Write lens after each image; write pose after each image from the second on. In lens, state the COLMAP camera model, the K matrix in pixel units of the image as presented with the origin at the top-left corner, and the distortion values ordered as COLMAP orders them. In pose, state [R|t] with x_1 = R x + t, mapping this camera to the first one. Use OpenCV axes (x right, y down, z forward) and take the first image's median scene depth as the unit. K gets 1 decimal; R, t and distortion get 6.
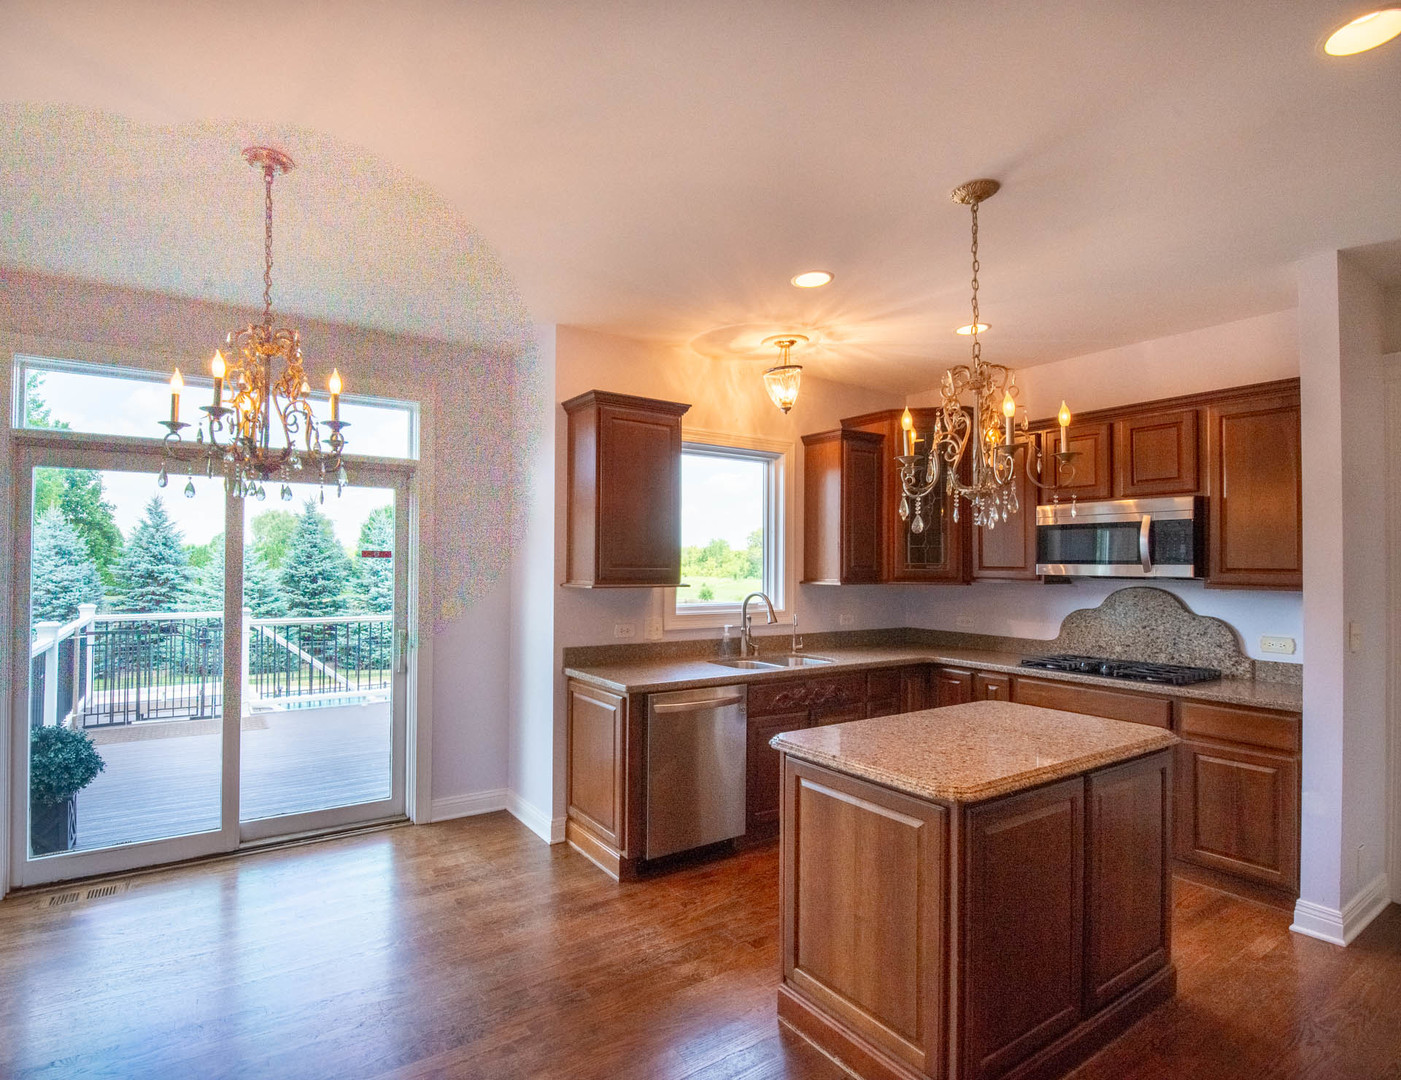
lens RADIAL K [[708.3, 0, 625.0], [0, 708.3, 556.3], [0, 0, 1]] dist [0.010987, 0.000018]
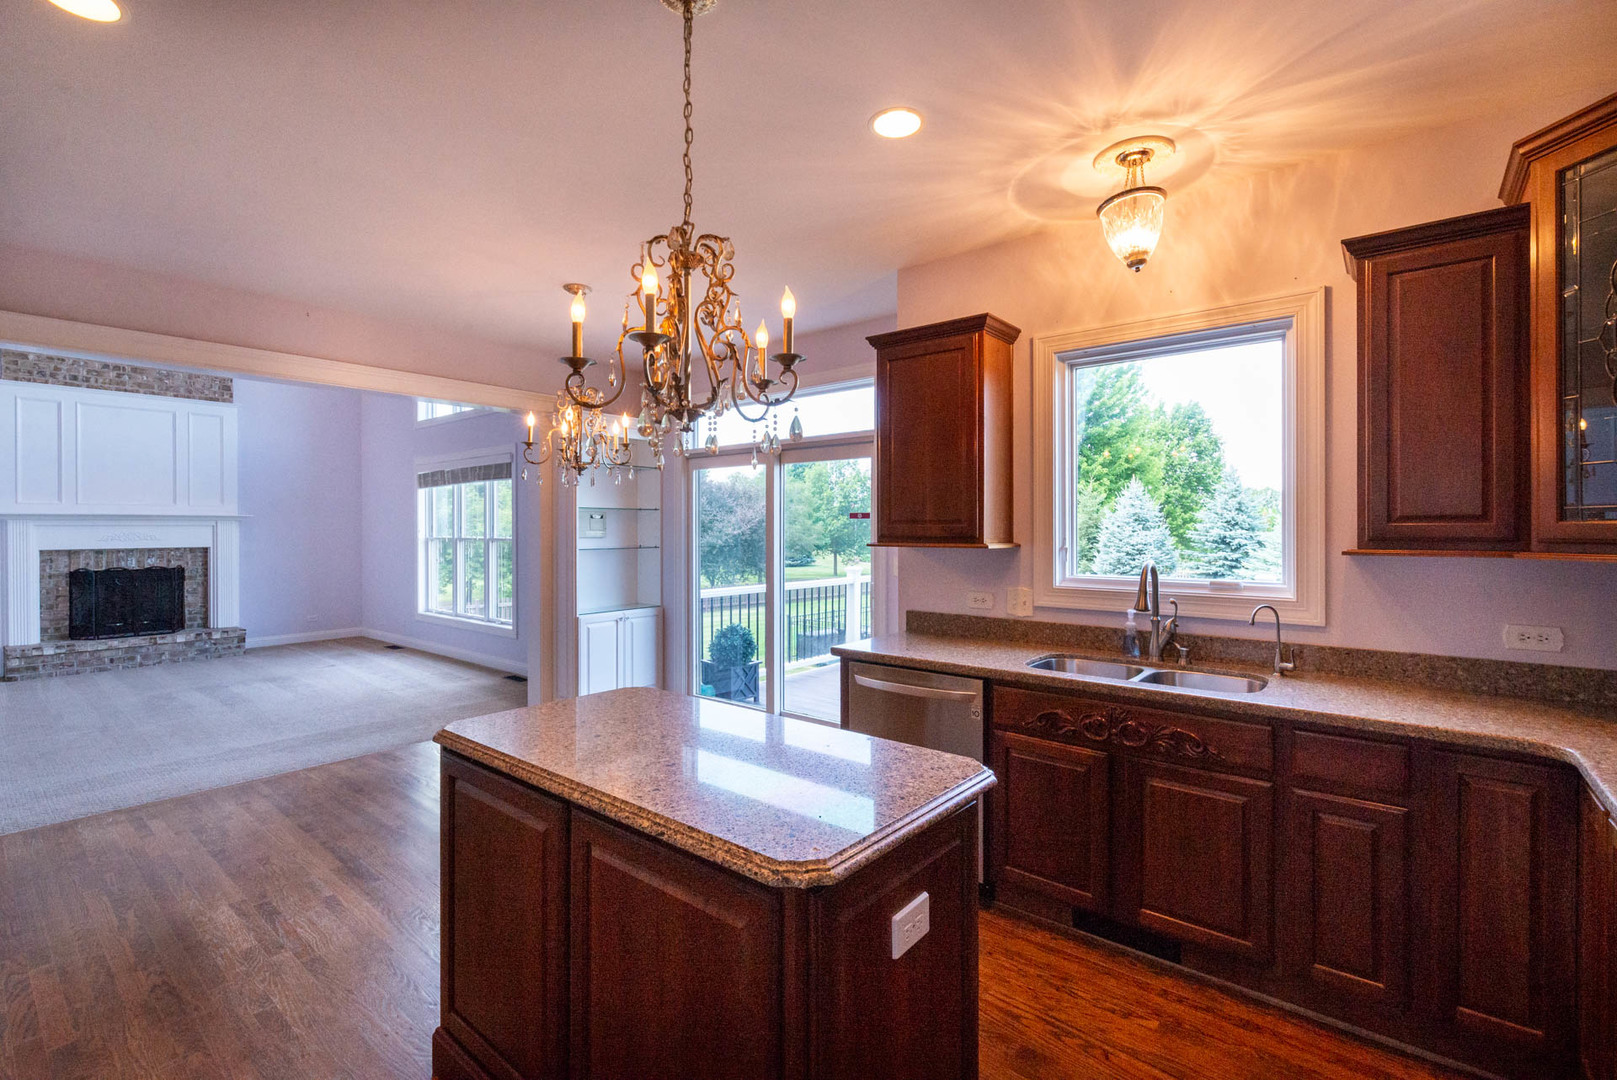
lens RADIAL K [[731.3, 0, 805.2], [0, 731.3, 525.1], [0, 0, 1]] dist [0.003305, 0.000448]
pose [[0.305423, -0.012012, -0.952141, 0.731486], [0.014342, 0.999865, -0.008014, 0.020353], [0.952109, -0.011208, 0.305554, 0.520919]]
